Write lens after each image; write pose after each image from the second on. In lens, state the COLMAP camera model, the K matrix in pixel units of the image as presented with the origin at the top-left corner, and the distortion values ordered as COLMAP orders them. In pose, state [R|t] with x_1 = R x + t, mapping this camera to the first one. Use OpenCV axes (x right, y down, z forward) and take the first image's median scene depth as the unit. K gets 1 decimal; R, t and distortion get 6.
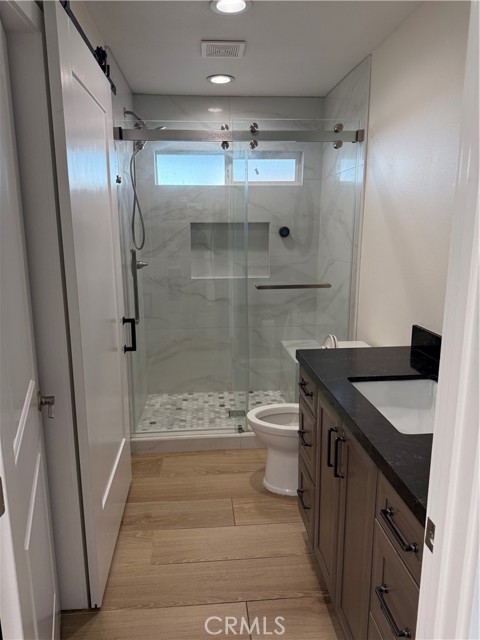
lens RADIAL K [[449.6, 0, 237.7], [0, 449.6, 319.0], [0, 0, 1]] dist [0.000916, -0.003807]
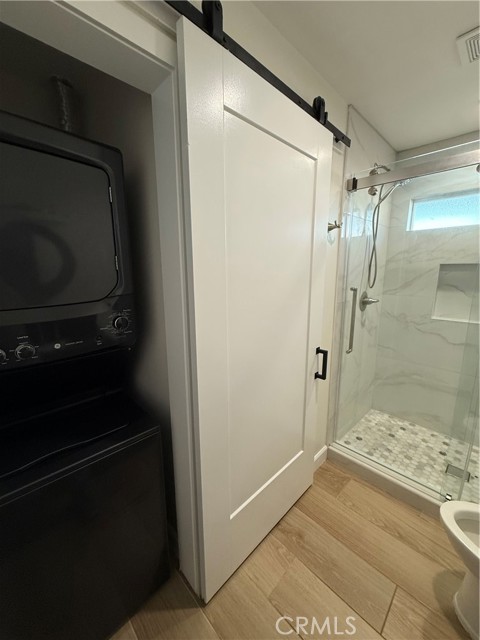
lens RADIAL K [[254.9, 0, 243.6], [0, 254.9, 317.9], [0, 0, 1]] dist [-0.001204, 0.000443]
pose [[0.636402, 0.144826, -0.757639, 0.066548], [-0.158558, 0.985802, 0.055255, -0.056762], [0.754885, 0.084966, 0.650330, 0.307643]]
